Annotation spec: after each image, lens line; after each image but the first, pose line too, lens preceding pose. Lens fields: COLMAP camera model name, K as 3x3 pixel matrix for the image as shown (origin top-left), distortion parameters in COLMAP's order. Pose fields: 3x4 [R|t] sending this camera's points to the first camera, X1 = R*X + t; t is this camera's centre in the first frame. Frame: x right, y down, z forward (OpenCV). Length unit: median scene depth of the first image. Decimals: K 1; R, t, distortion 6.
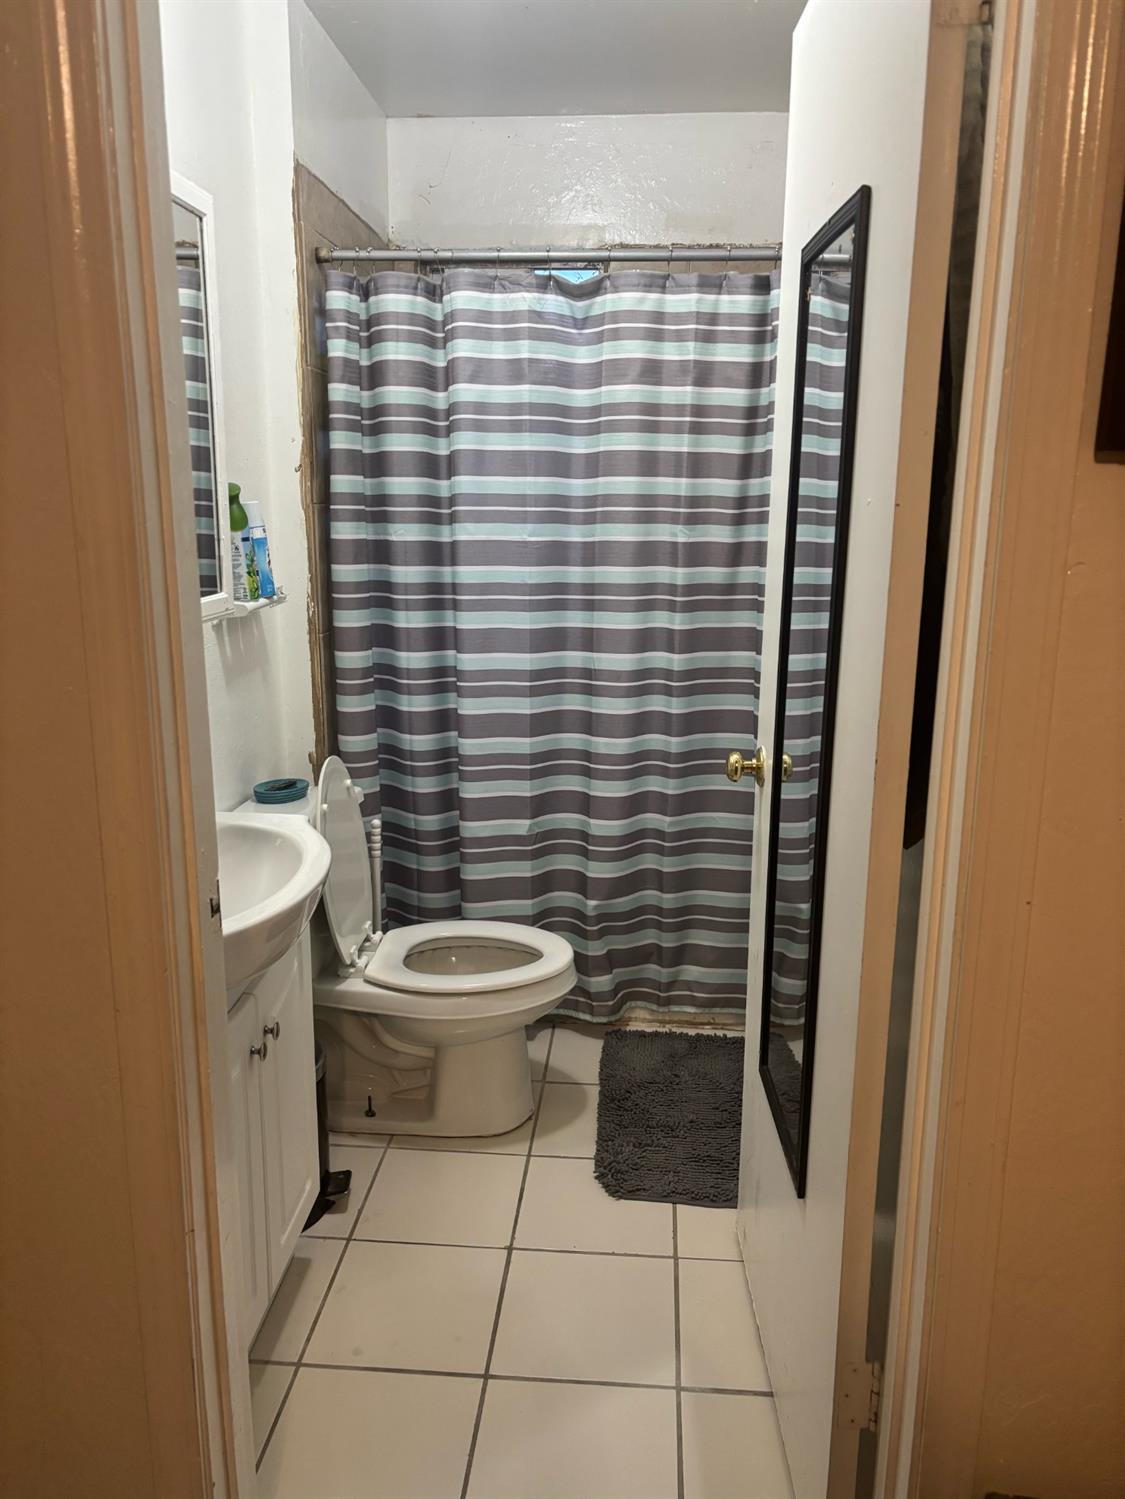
lens RADIAL K [[1109.0, 0, 568.2], [0, 1109.0, 776.0], [0, 0, 1]] dist [-0.008139, -0.009053]
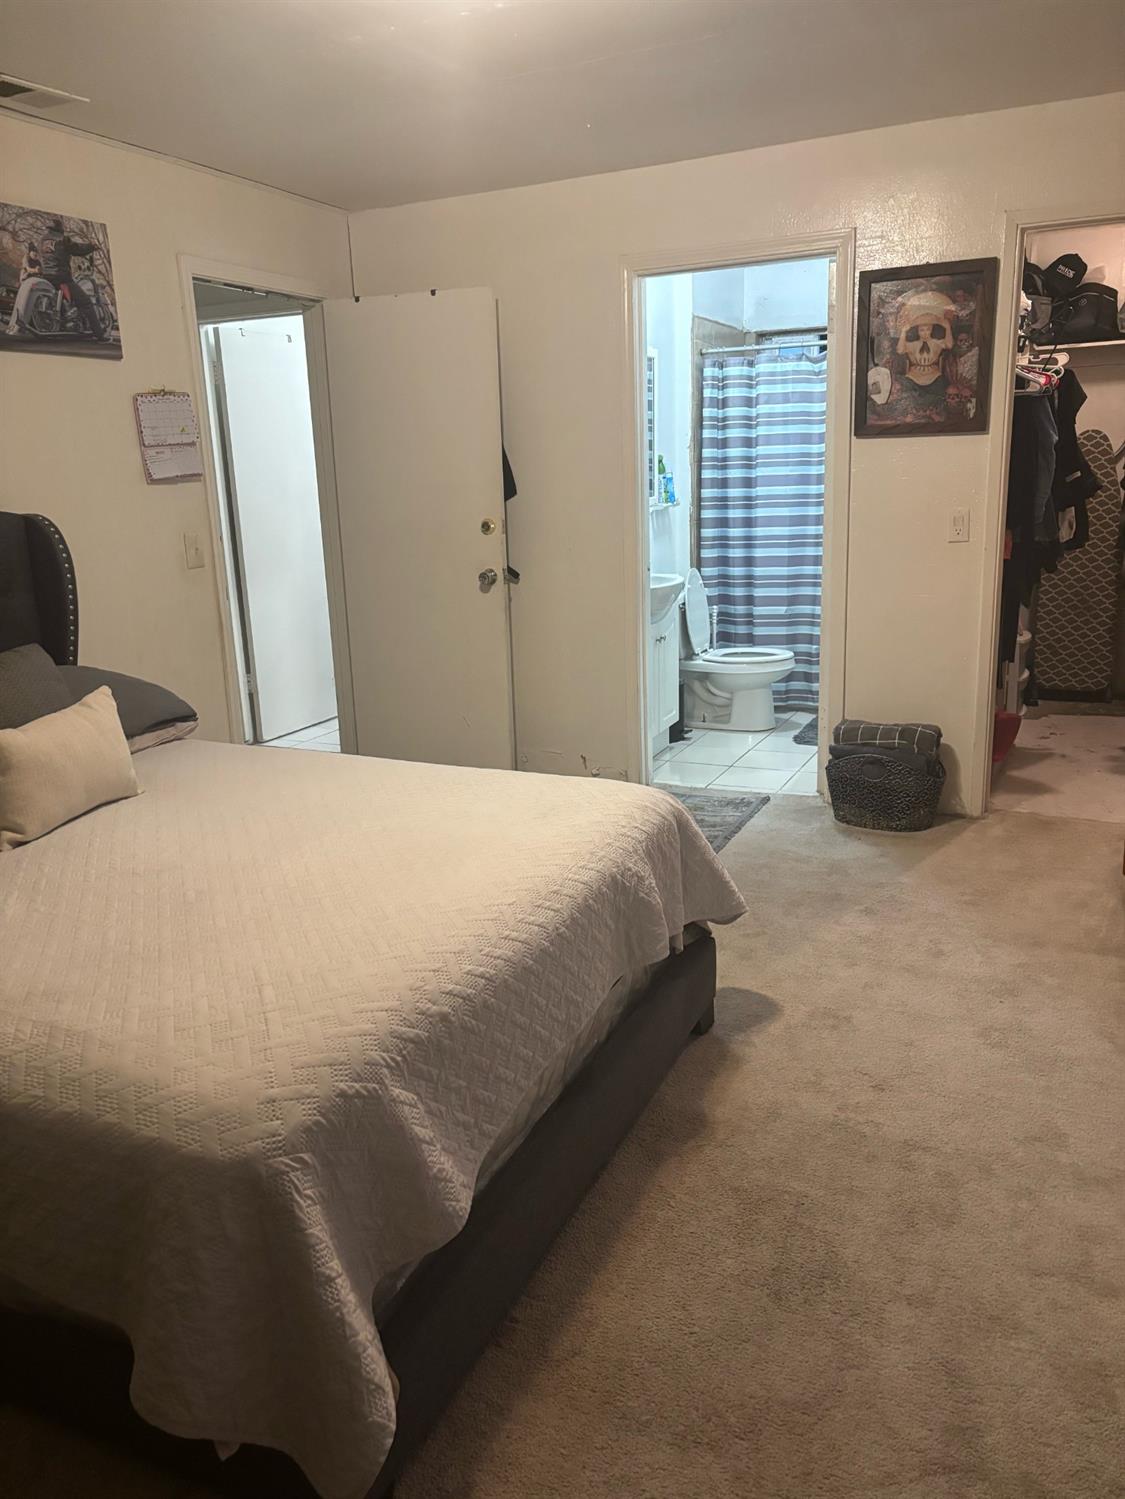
lens RADIAL K [[1131.0, 0, 559.1], [0, 1131.0, 758.9], [0, 0, 1]] dist [0.043796, -0.036372]
pose [[0.932528, 0.050487, -0.357550, 0.371504], [-0.050566, 0.998679, 0.009136, 0.351871], [0.357538, 0.009560, 0.933849, -1.255789]]
